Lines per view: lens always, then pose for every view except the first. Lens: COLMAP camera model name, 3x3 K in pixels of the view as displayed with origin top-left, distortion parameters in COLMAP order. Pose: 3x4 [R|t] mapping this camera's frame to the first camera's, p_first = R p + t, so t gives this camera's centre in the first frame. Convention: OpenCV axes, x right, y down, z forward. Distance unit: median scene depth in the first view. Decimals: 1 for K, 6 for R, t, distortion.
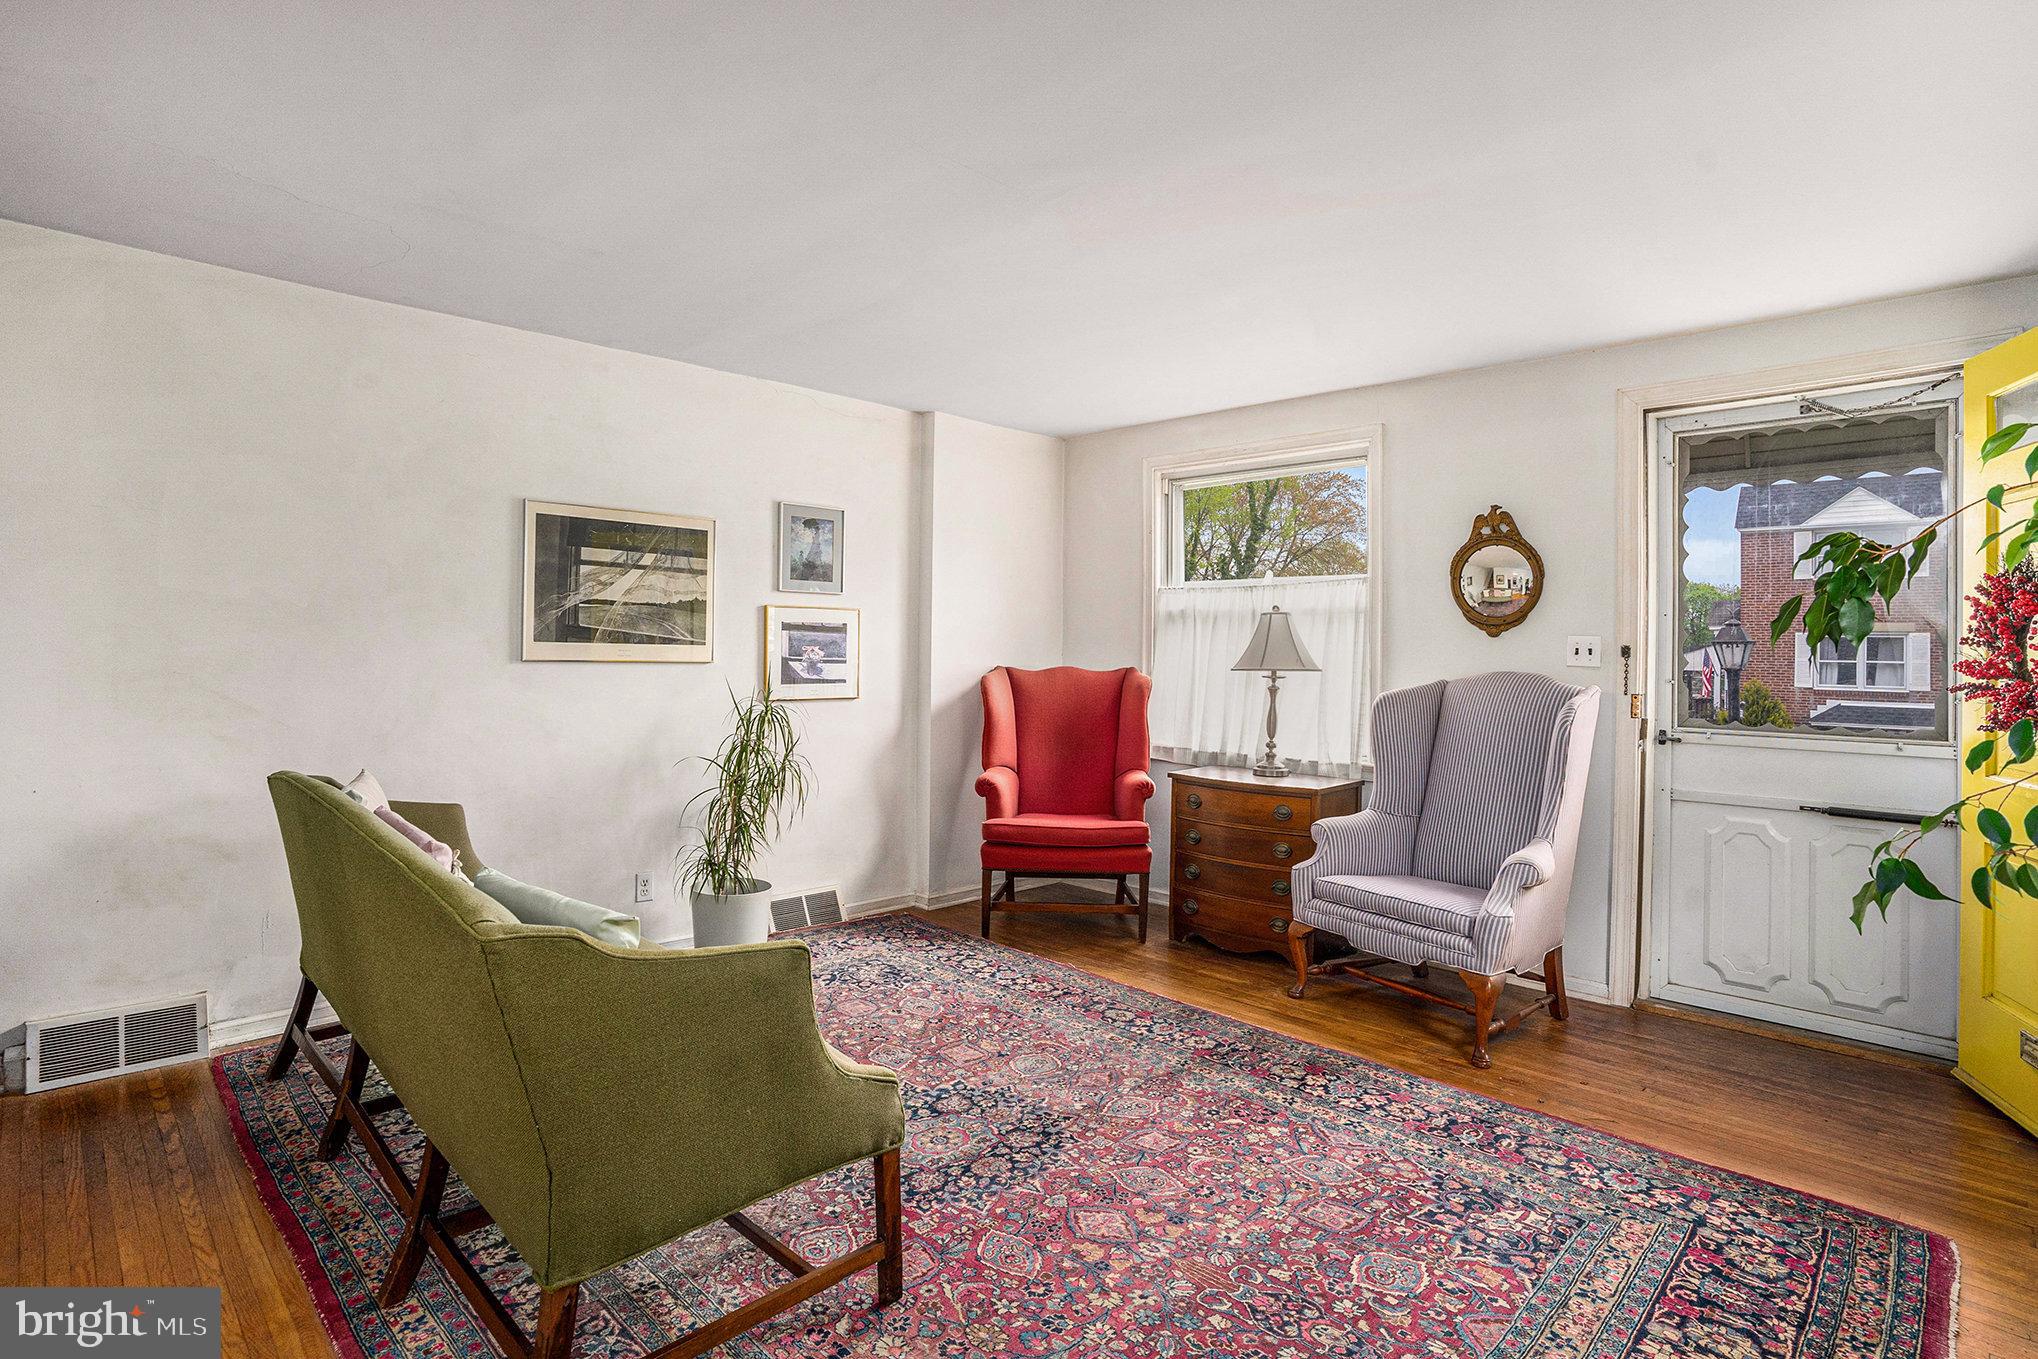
lens RADIAL K [[1034.5, 0, 982.3], [0, 1034.5, 637.4], [0, 0, 1]] dist [-0.063114, 0.037720]
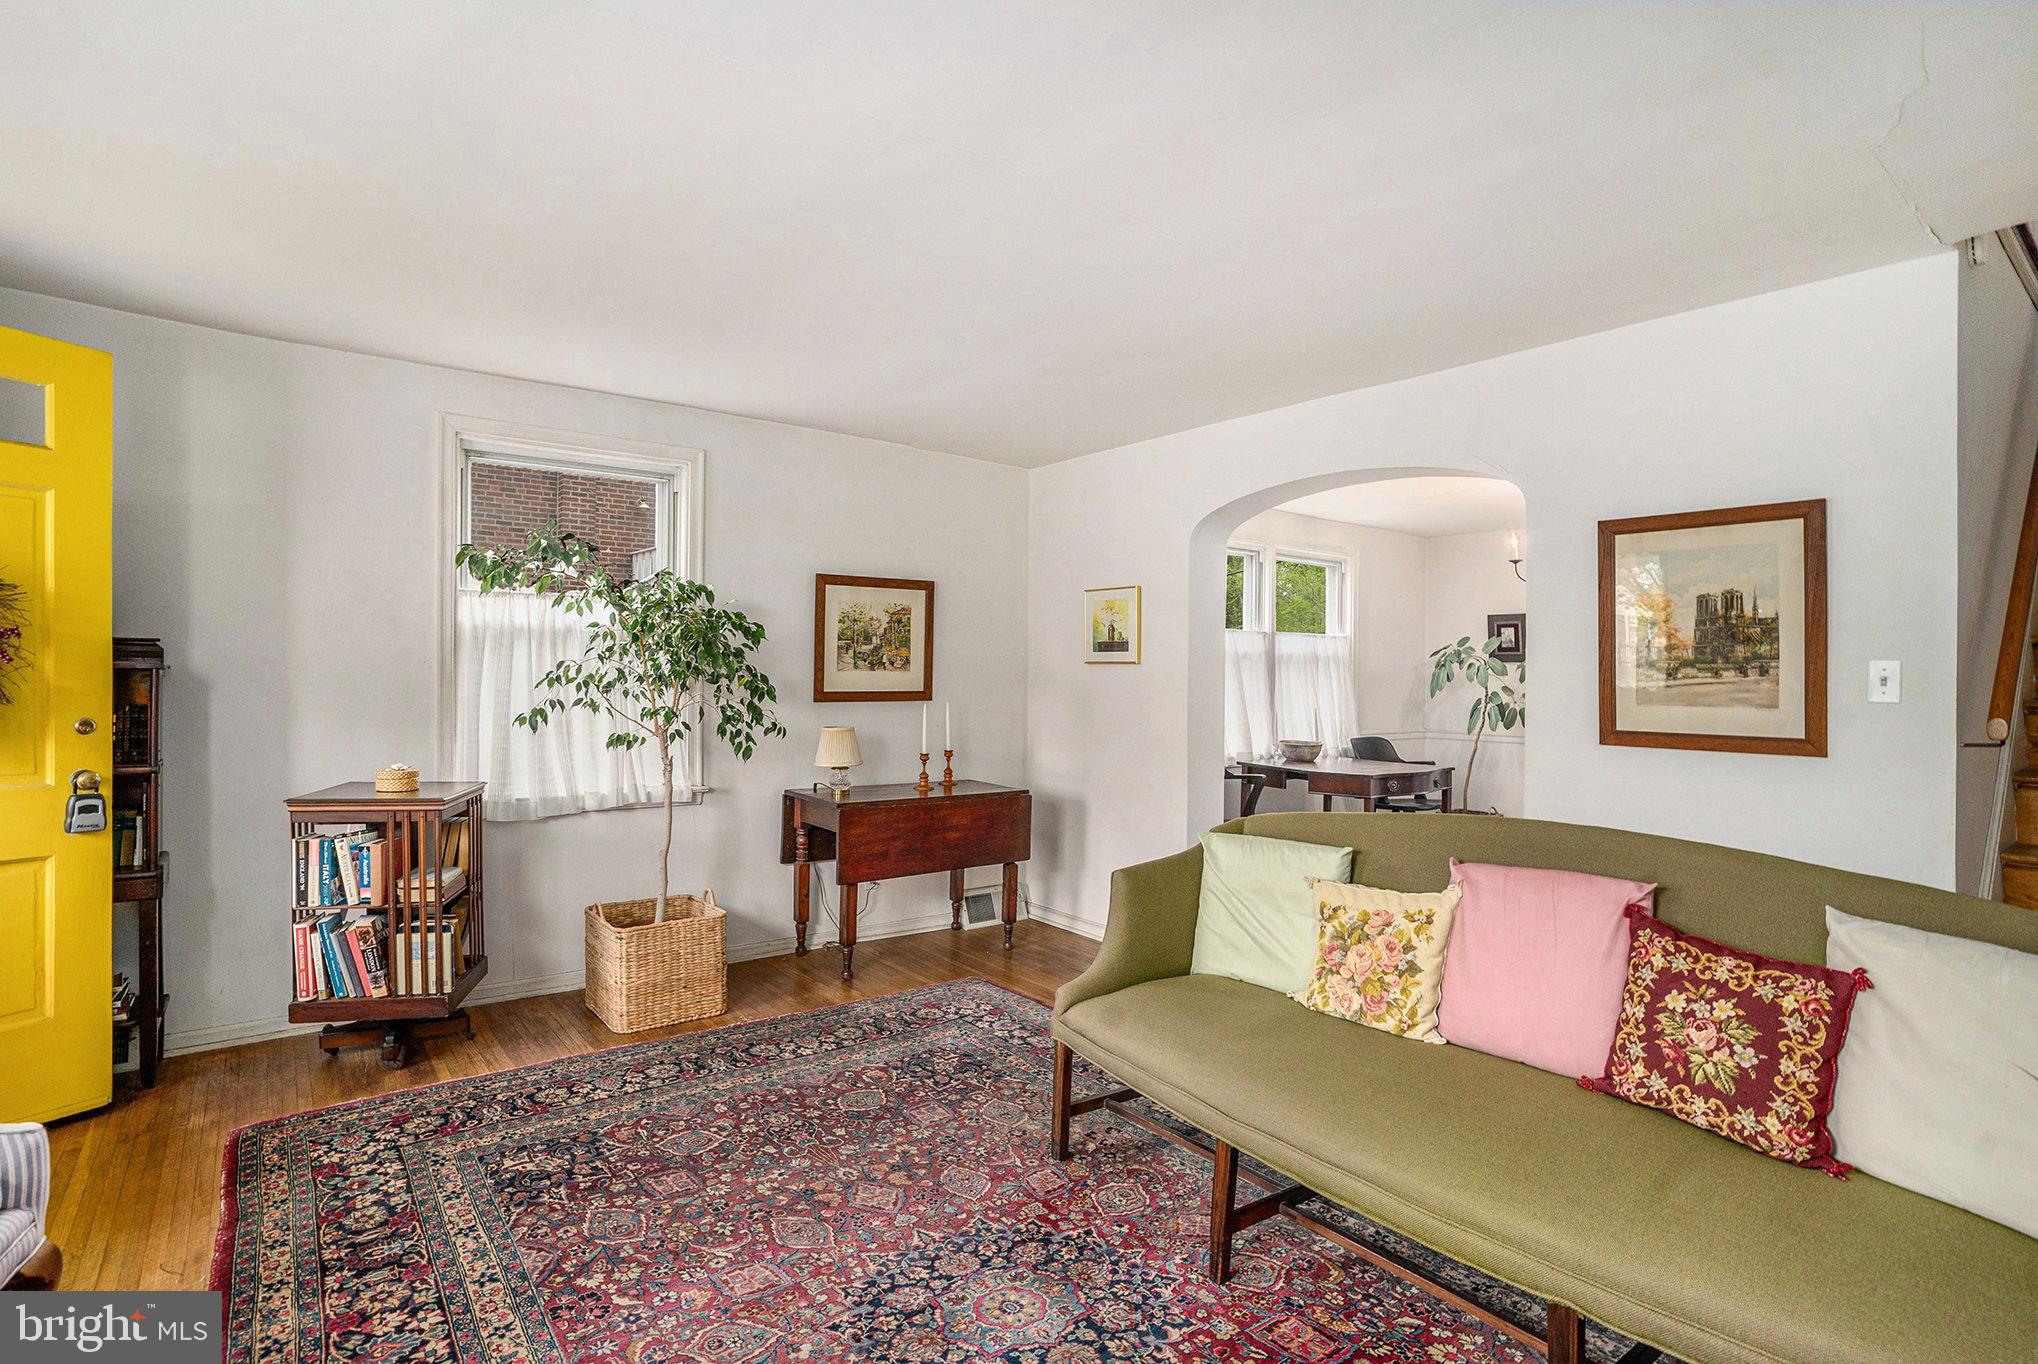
lens RADIAL K [[1055.5, 0, 986.5], [0, 1055.5, 672.7], [0, 0, 1]] dist [-0.049906, 0.042071]
pose [[-0.992559, -0.024277, 0.119324, -0.079582], [-0.025355, 0.999650, -0.007523, 0.002294], [-0.119099, -0.010493, -0.992827, 1.337807]]
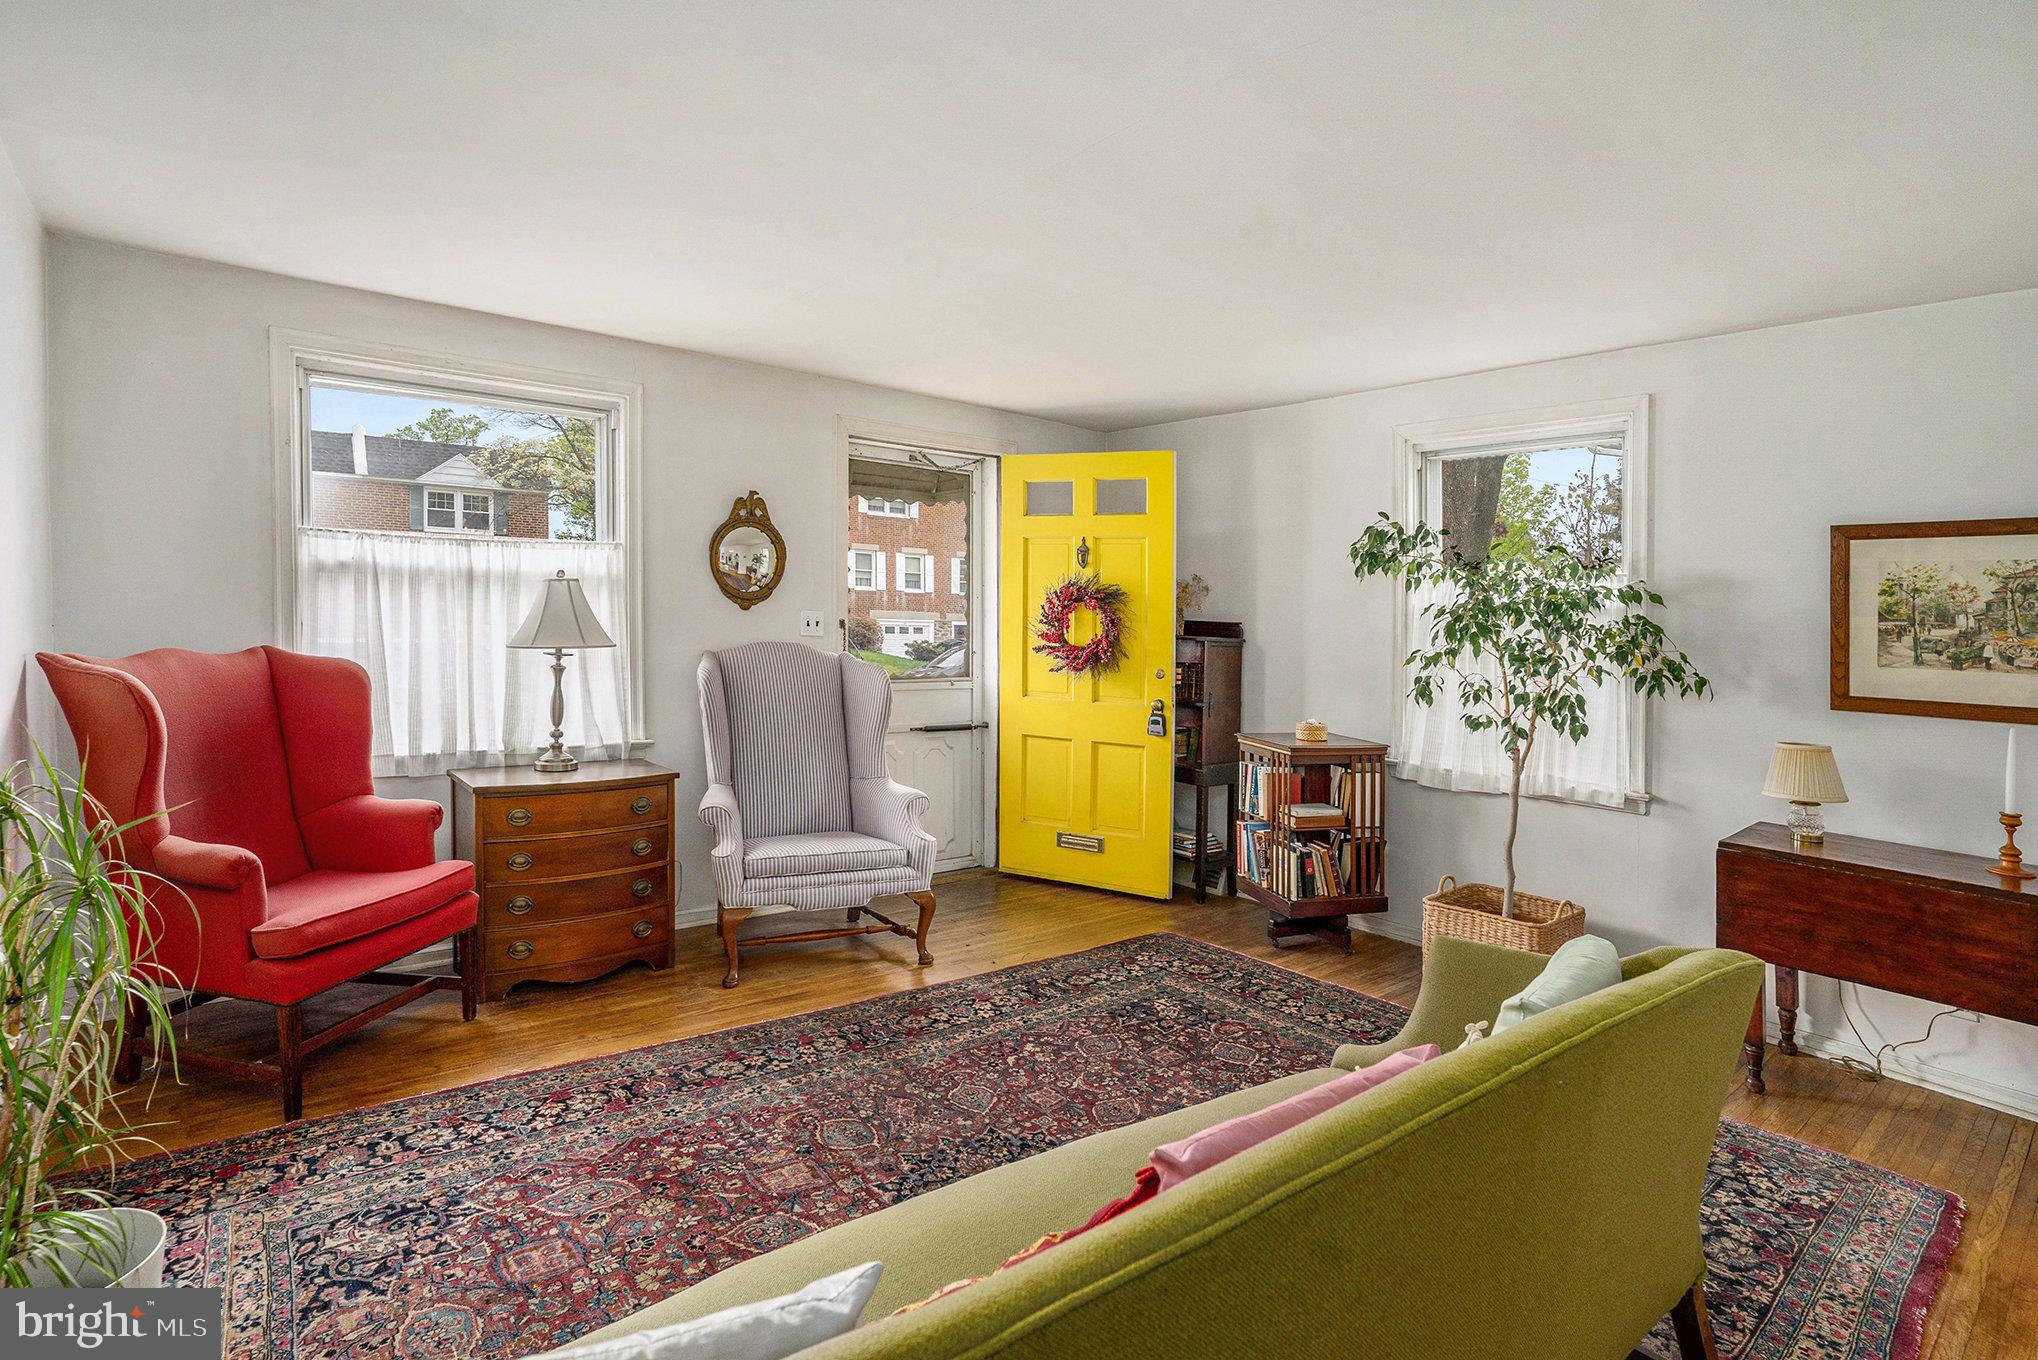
lens RADIAL K [[1055.5, 0, 986.5], [0, 1055.5, 670.7], [0, 0, 1]] dist [-0.049906, 0.042071]
pose [[0.092852, -0.062166, 0.993737, -0.682256], [-0.045047, 0.996765, 0.066564, -0.026510], [-0.994660, -0.050945, 0.089751, 0.722893]]
